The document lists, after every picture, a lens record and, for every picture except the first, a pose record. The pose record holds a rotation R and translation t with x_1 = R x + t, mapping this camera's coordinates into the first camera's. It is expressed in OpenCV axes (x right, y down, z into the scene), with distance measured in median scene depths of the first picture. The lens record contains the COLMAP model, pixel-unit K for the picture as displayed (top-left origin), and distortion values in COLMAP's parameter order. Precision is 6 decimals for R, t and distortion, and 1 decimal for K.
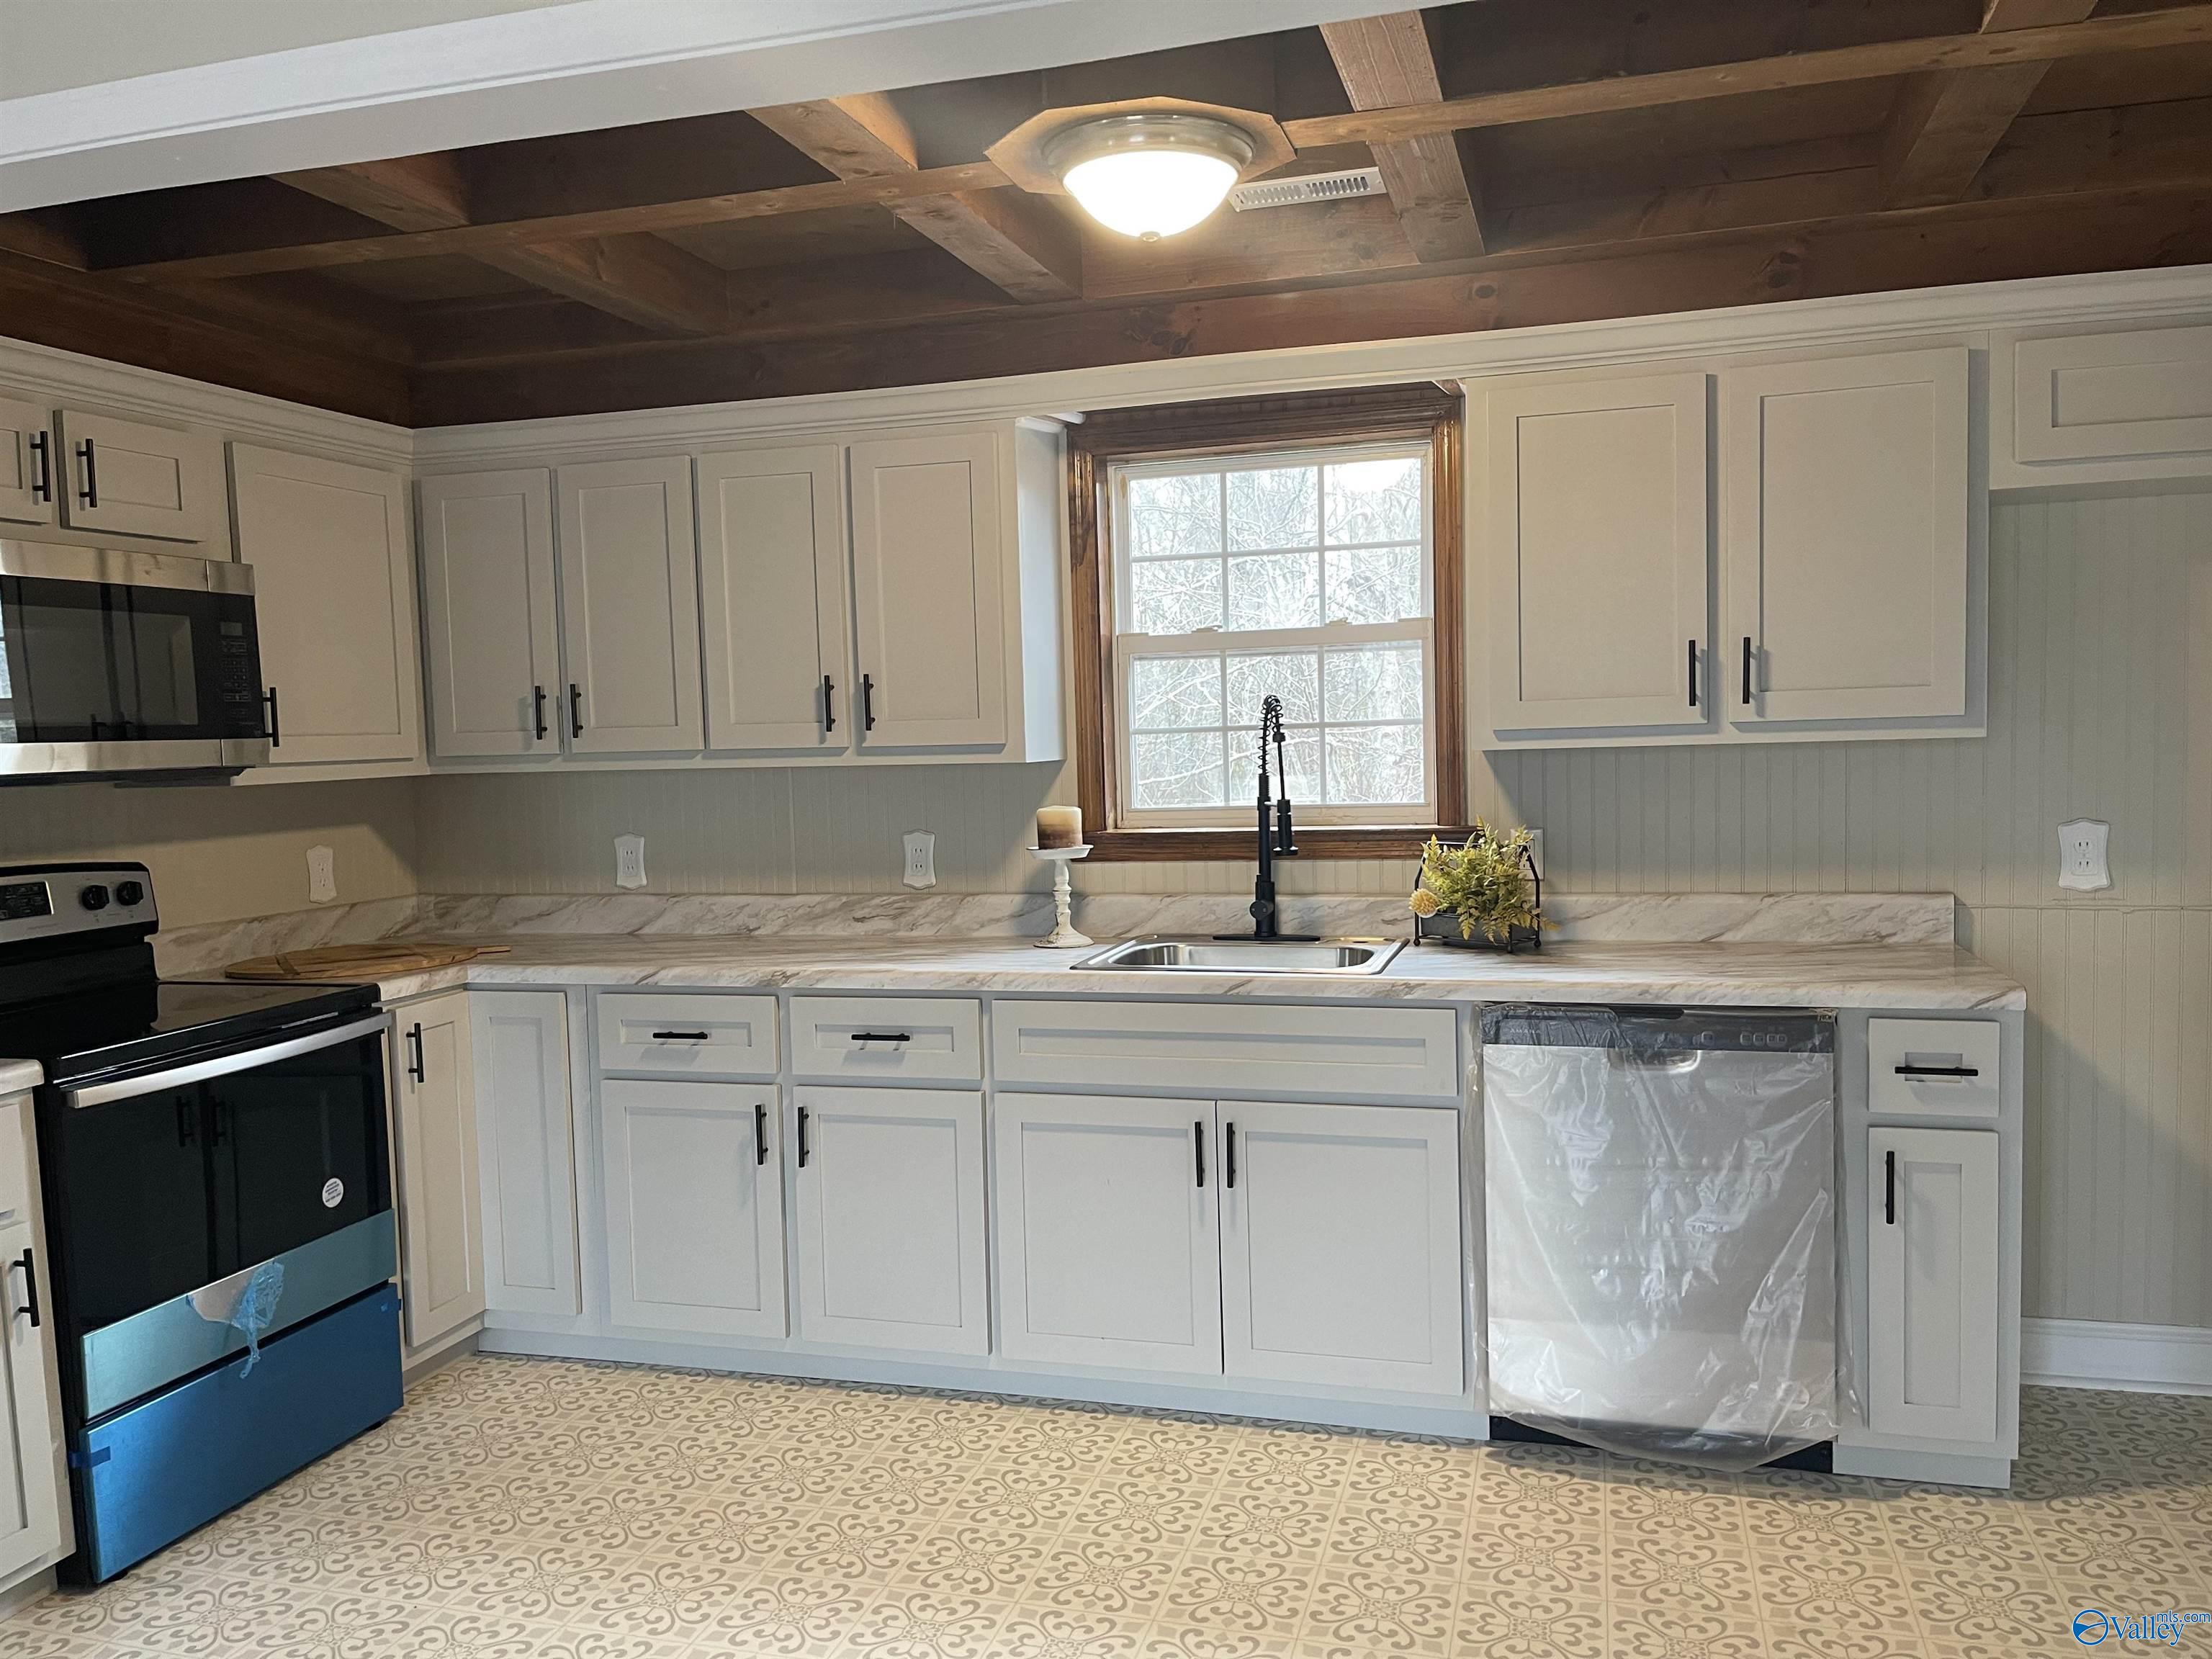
lens RADIAL K [[1676.4, 0, 1110.3], [0, 1676.4, 842.4], [0, 0, 1]] dist [0.059386, -0.072418]
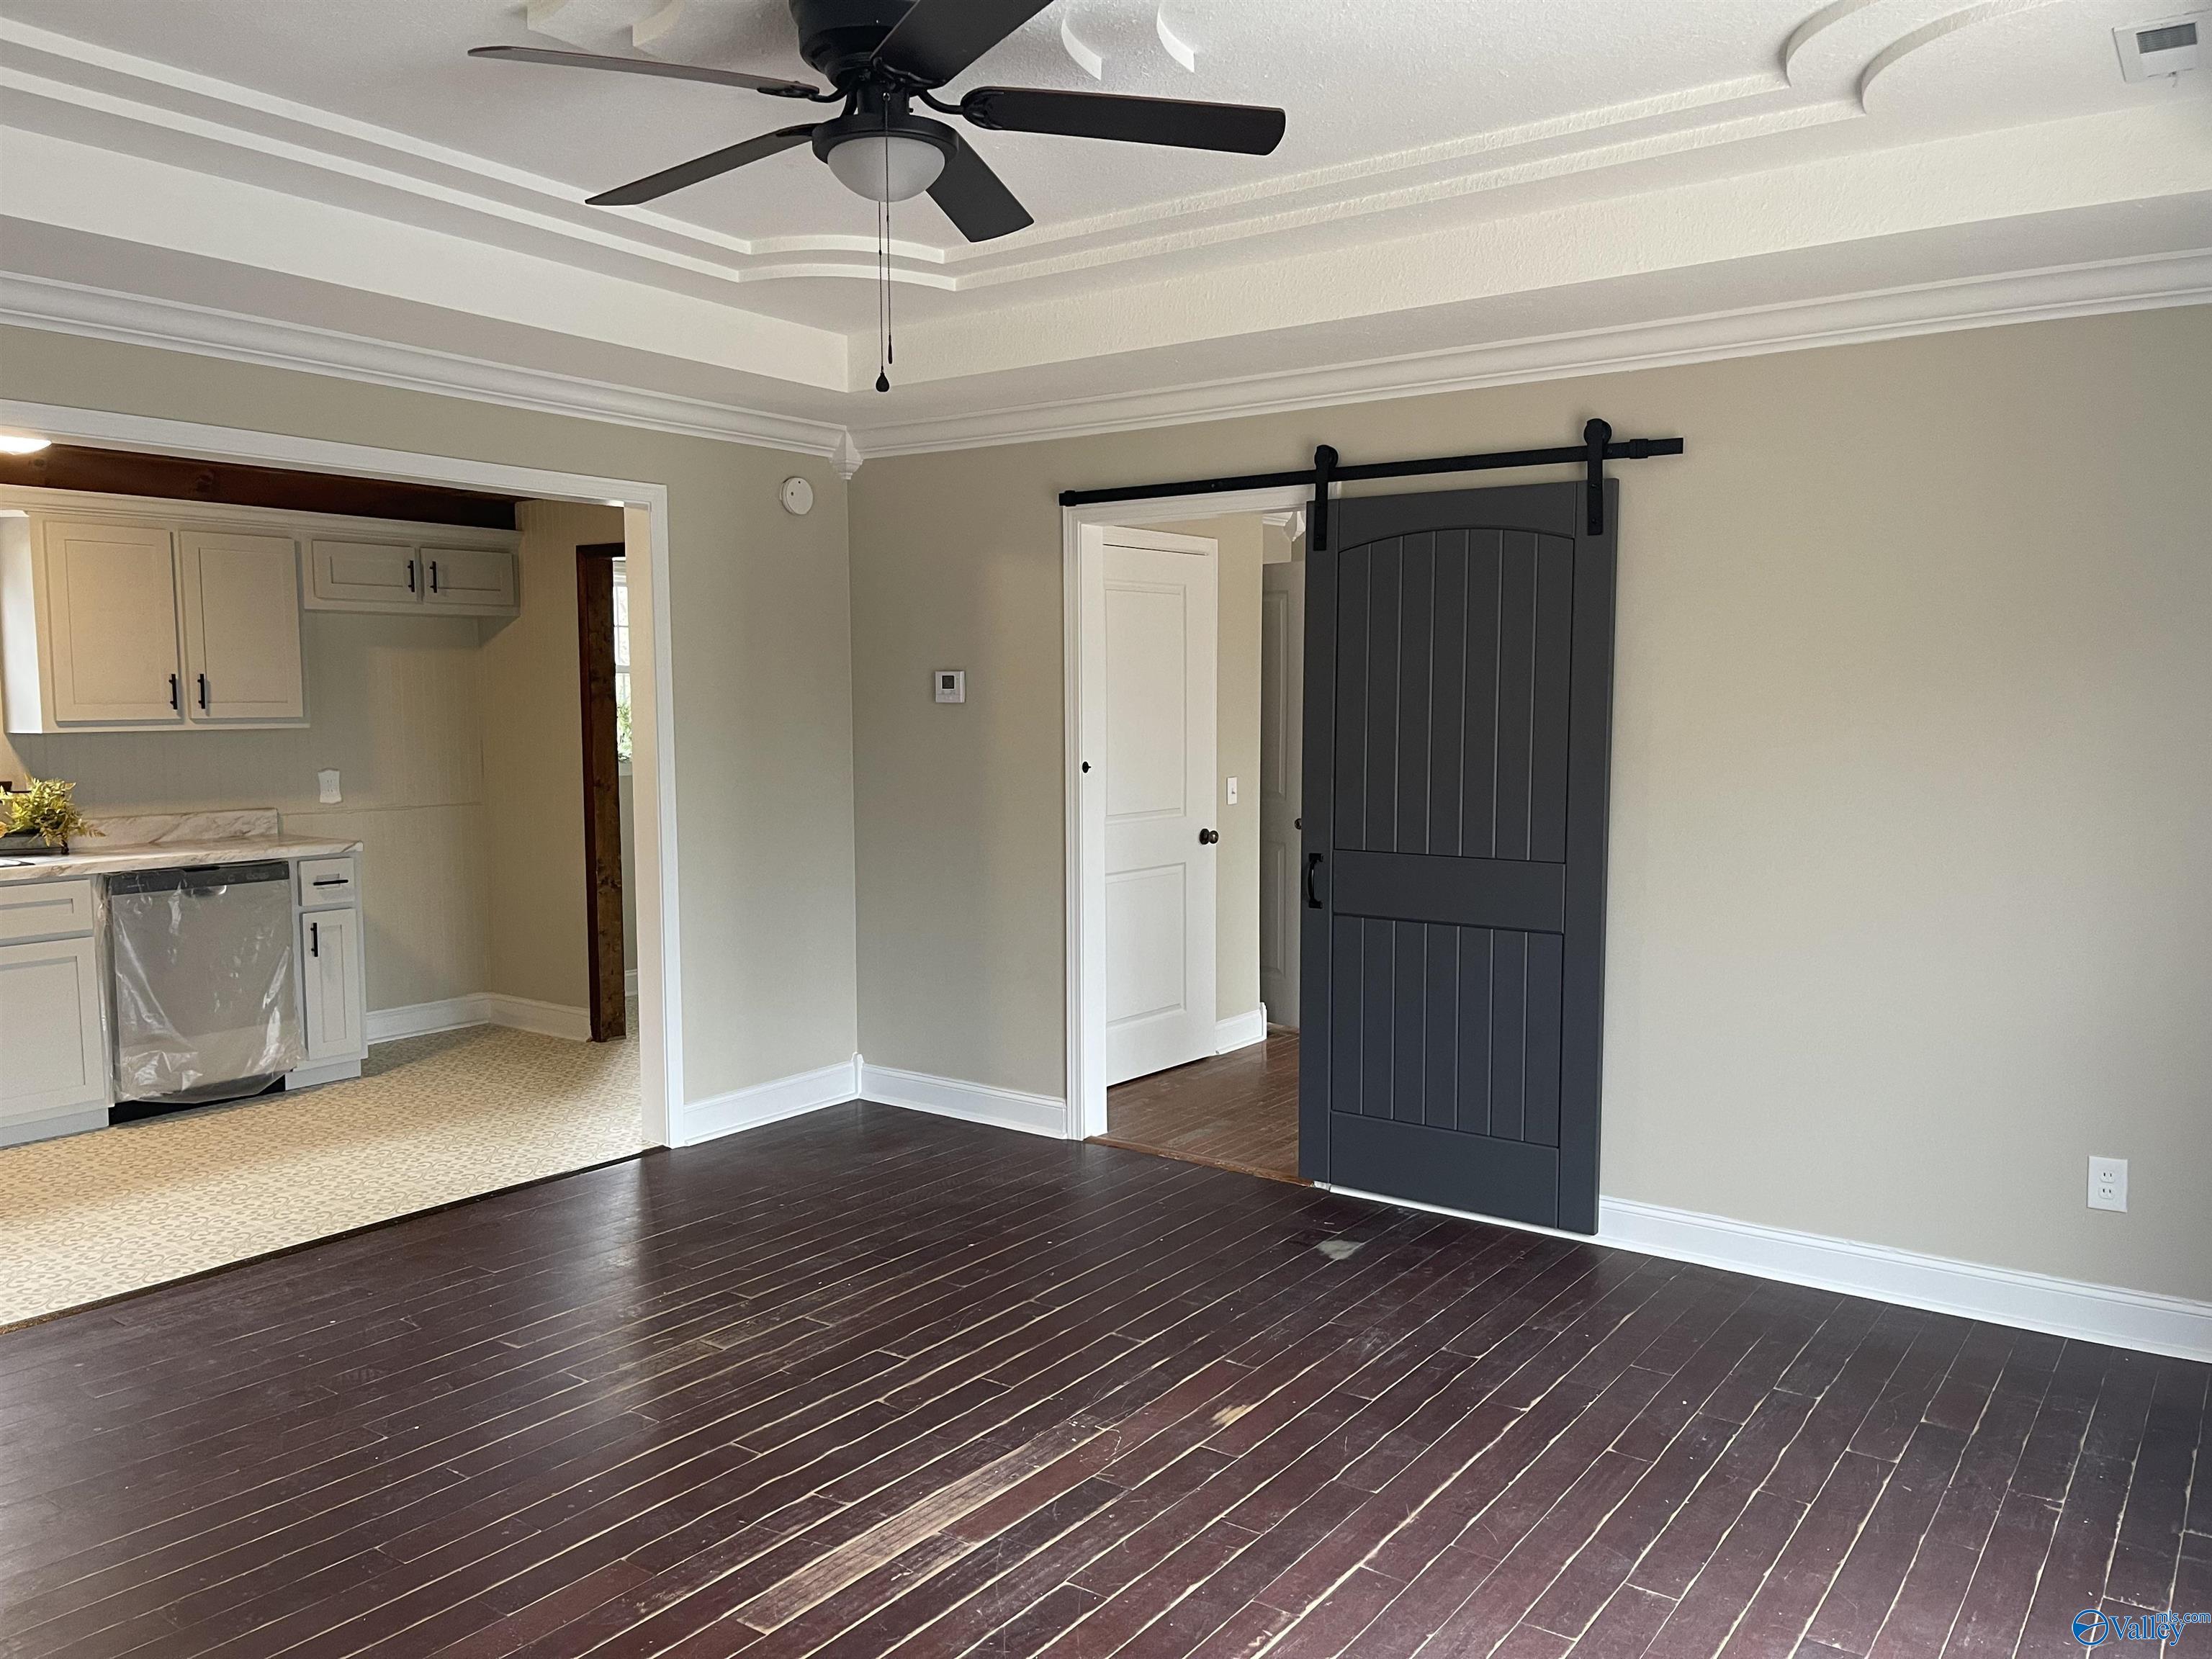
lens RADIAL K [[1676.4, 0, 1110.3], [0, 1676.4, 842.4], [0, 0, 1]] dist [0.059386, -0.072418]
pose [[0.335202, -0.056521, 0.940449, -0.992022], [0.055226, 0.997661, 0.040276, 0.042926], [-0.940526, 0.038437, 0.337540, -0.545241]]
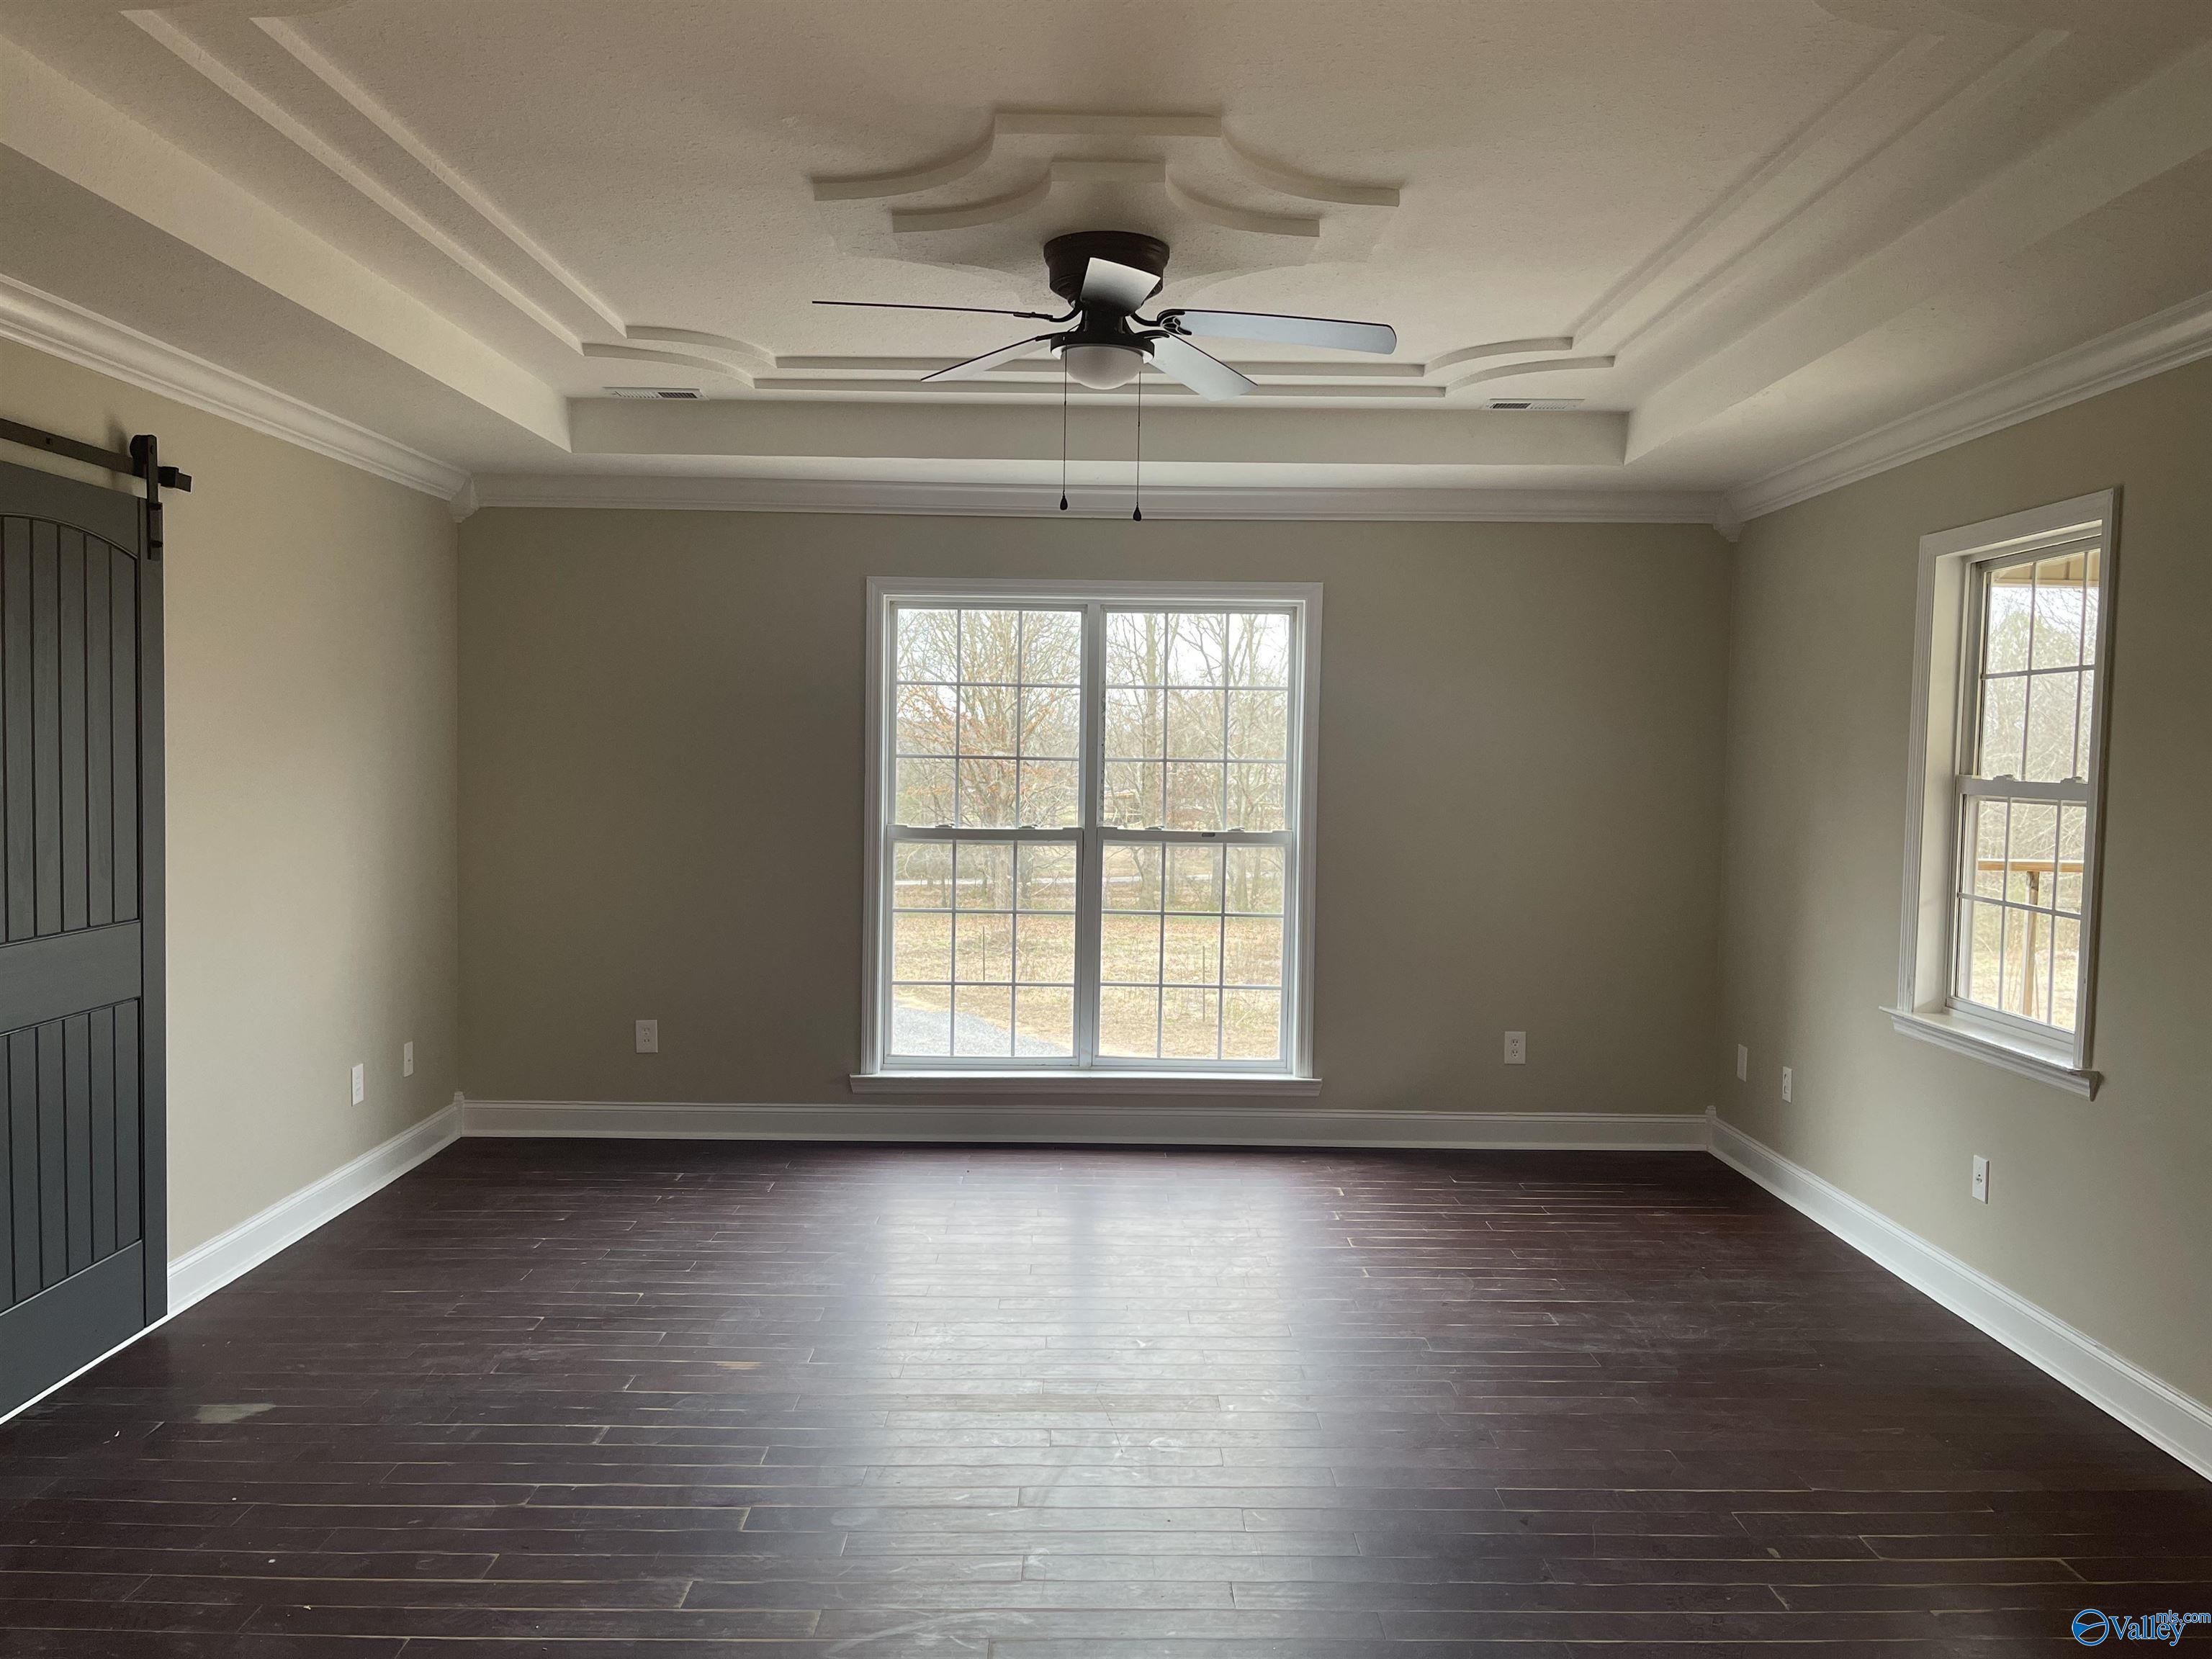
lens RADIAL K [[1676.4, 0, 1110.3], [0, 1676.4, 842.4], [0, 0, 1]] dist [0.059386, -0.072418]
pose [[-0.955704, 0.031825, -0.292603, 0.044273], [-0.006612, 0.991565, 0.129443, -0.077803], [0.294255, 0.125644, -0.947432, 0.863710]]
